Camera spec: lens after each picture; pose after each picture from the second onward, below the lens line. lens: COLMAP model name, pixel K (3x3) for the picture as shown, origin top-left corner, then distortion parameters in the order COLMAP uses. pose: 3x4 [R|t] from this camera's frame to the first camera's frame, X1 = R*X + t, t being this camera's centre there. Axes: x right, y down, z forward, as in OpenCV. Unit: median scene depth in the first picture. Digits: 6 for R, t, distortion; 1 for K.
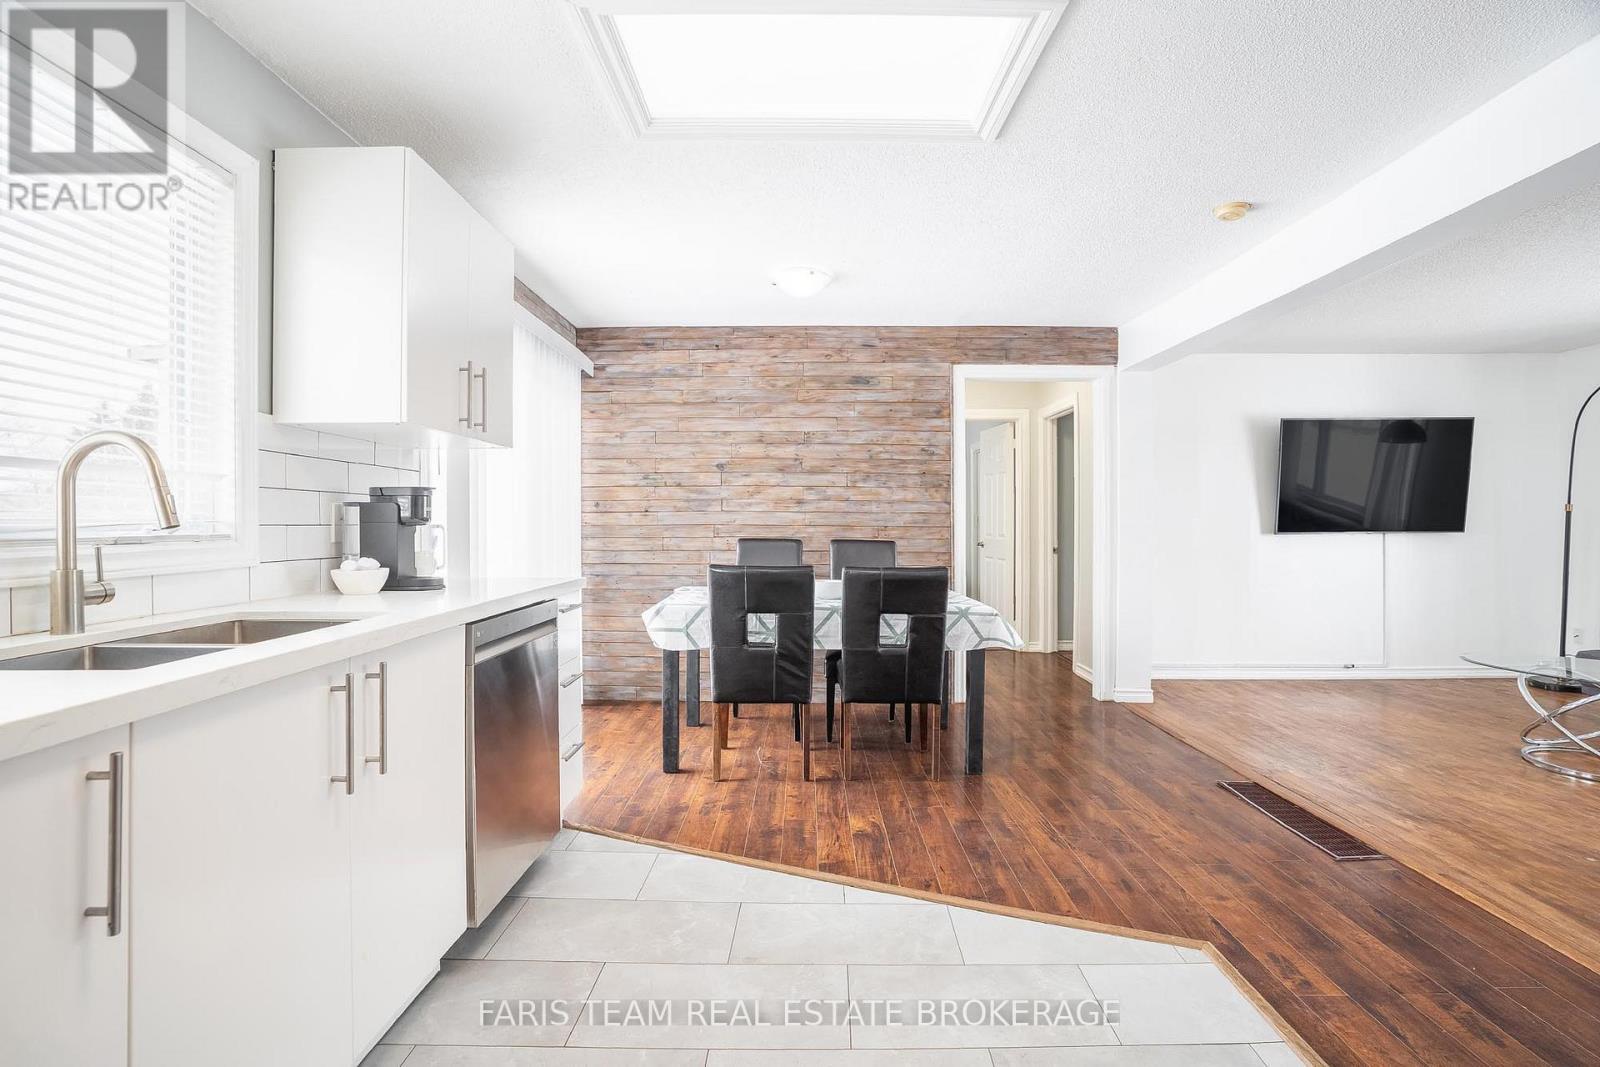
lens RADIAL K [[744.1, 0, 806.6], [0, 744.1, 536.2], [0, 0, 1]] dist [-0.061940, 0.023403]
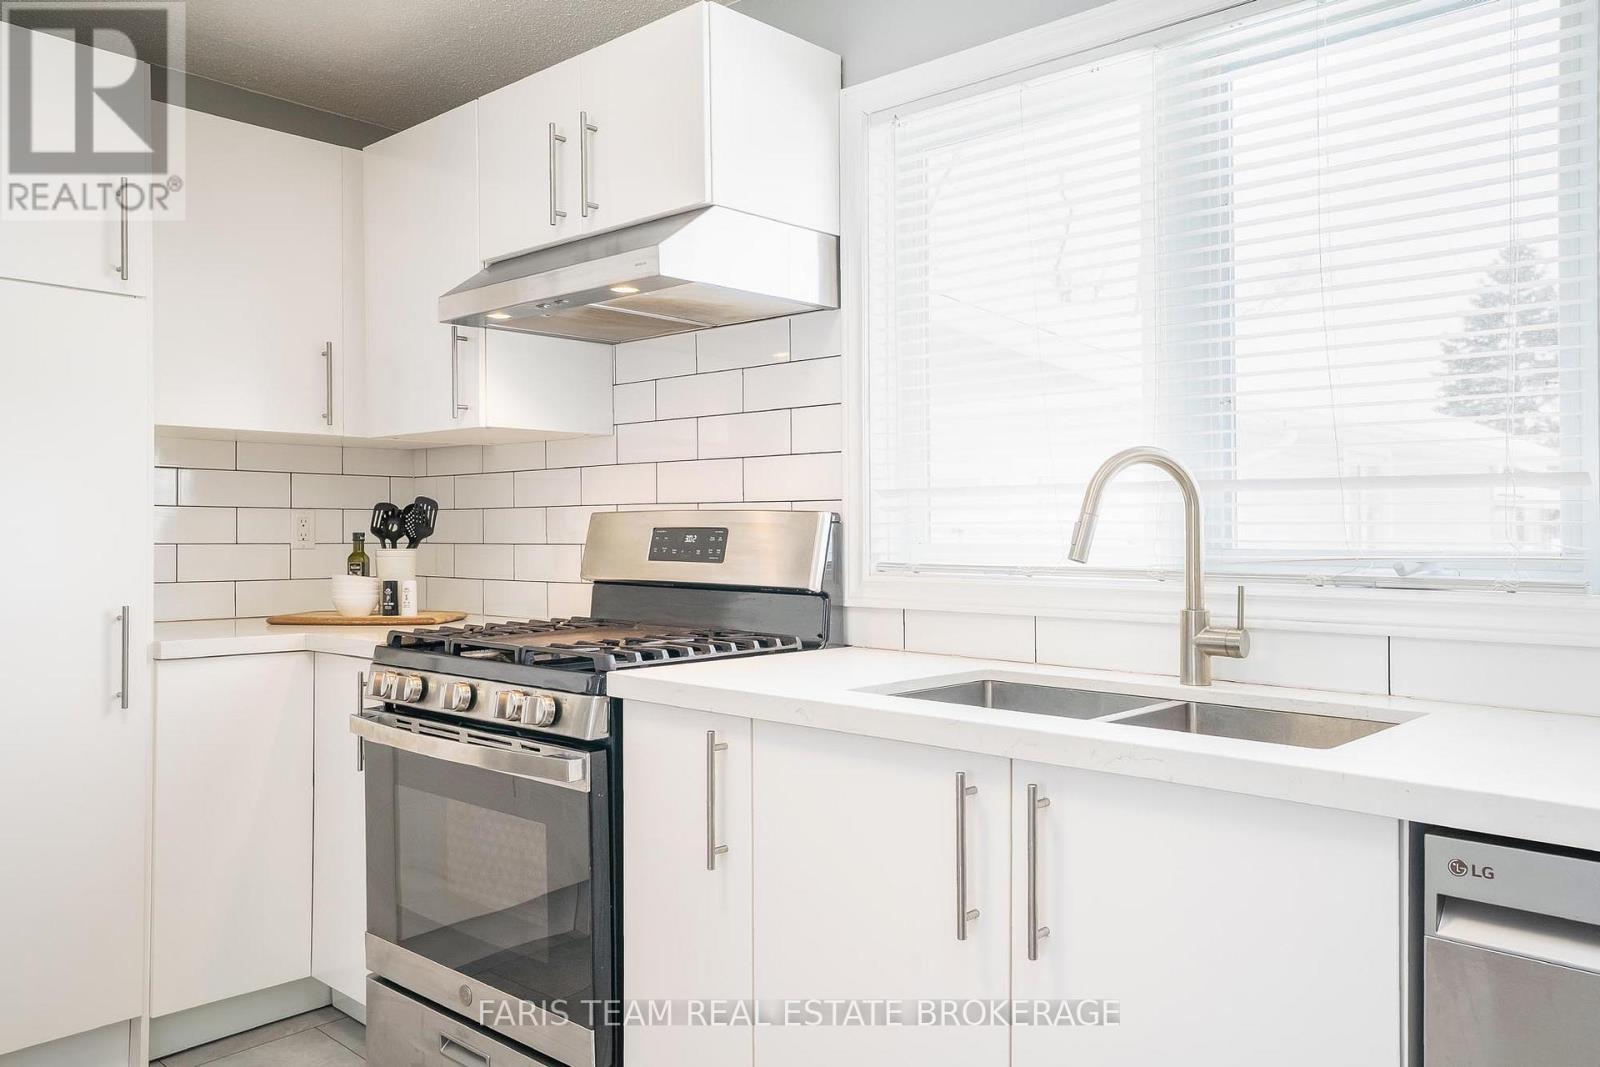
lens RADIAL K [[1240.9, 0, 800.9], [0, 1240.9, 505.6], [0, 0, 1]] dist [0.003250, 0.003026]
pose [[-0.681796, -0.008802, -0.731489, 0.336396], [-0.009155, 0.999952, -0.003499, -0.063760], [0.731485, 0.004311, -0.681844, 1.617328]]
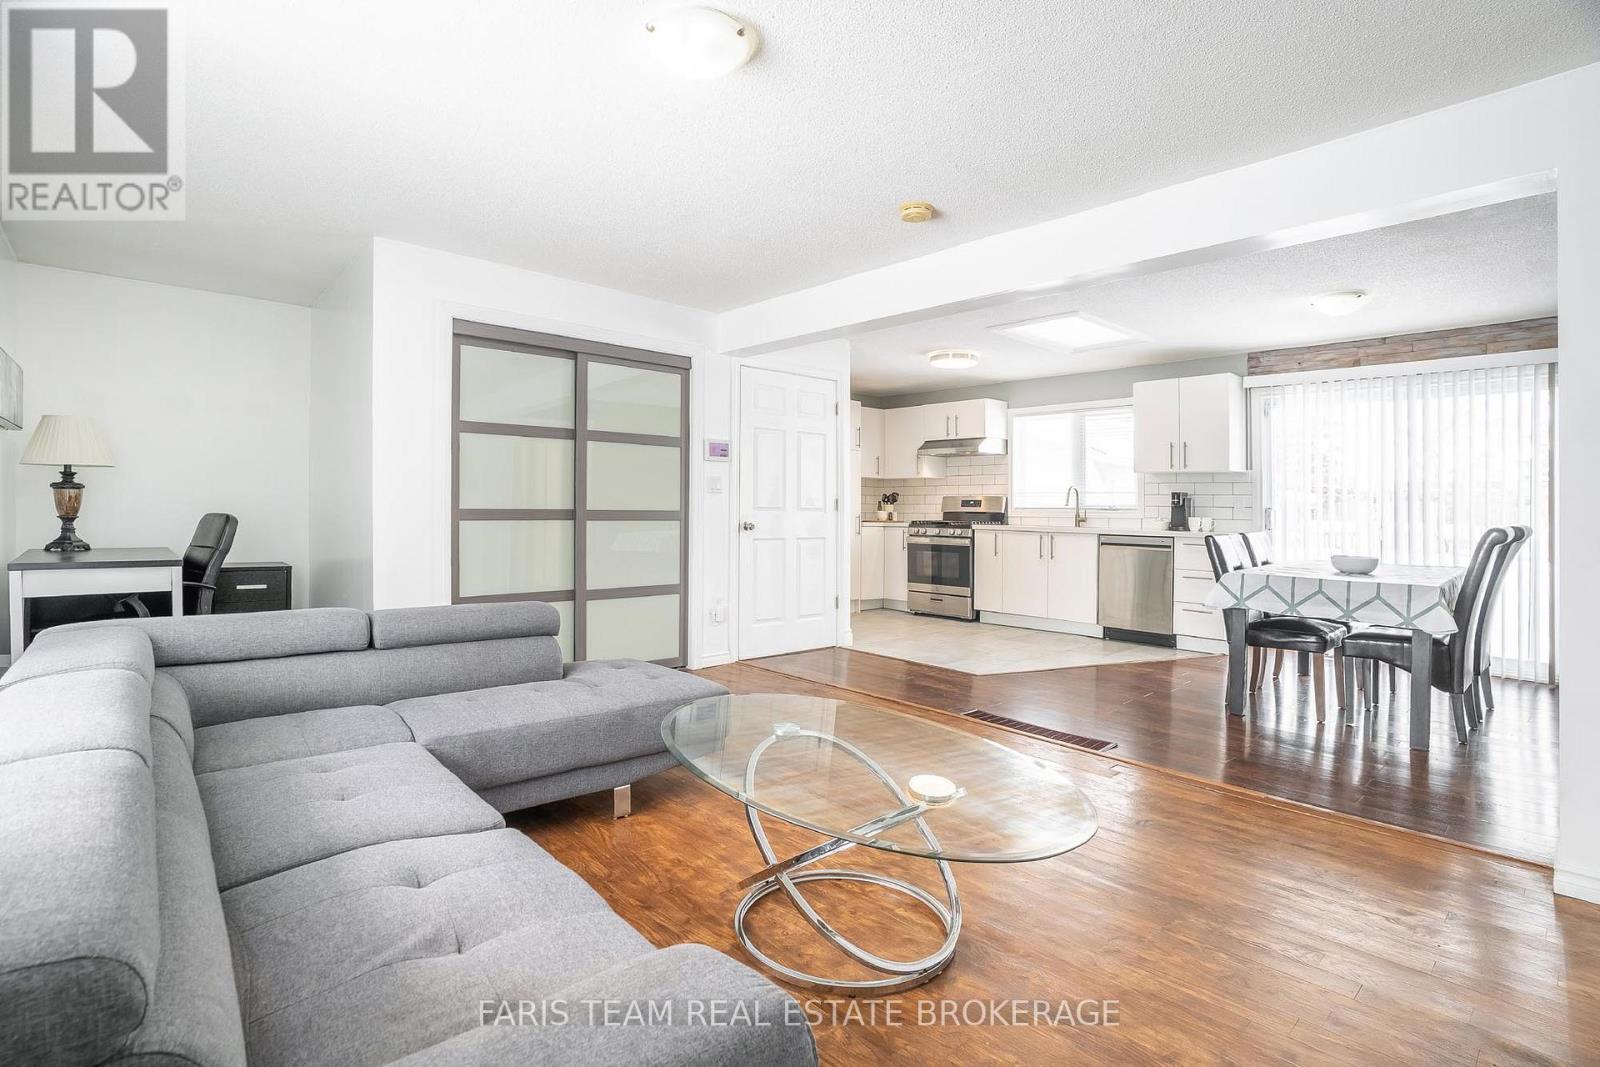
lens RADIAL K [[744.1, 0, 806.6], [0, 744.1, 536.2], [0, 0, 1]] dist [-0.061940, 0.023403]
pose [[-0.740583, 0.027361, -0.671408, 3.641856], [-0.015318, 0.998224, 0.057576, -0.064123], [0.671790, 0.052924, -0.738848, 3.411920]]
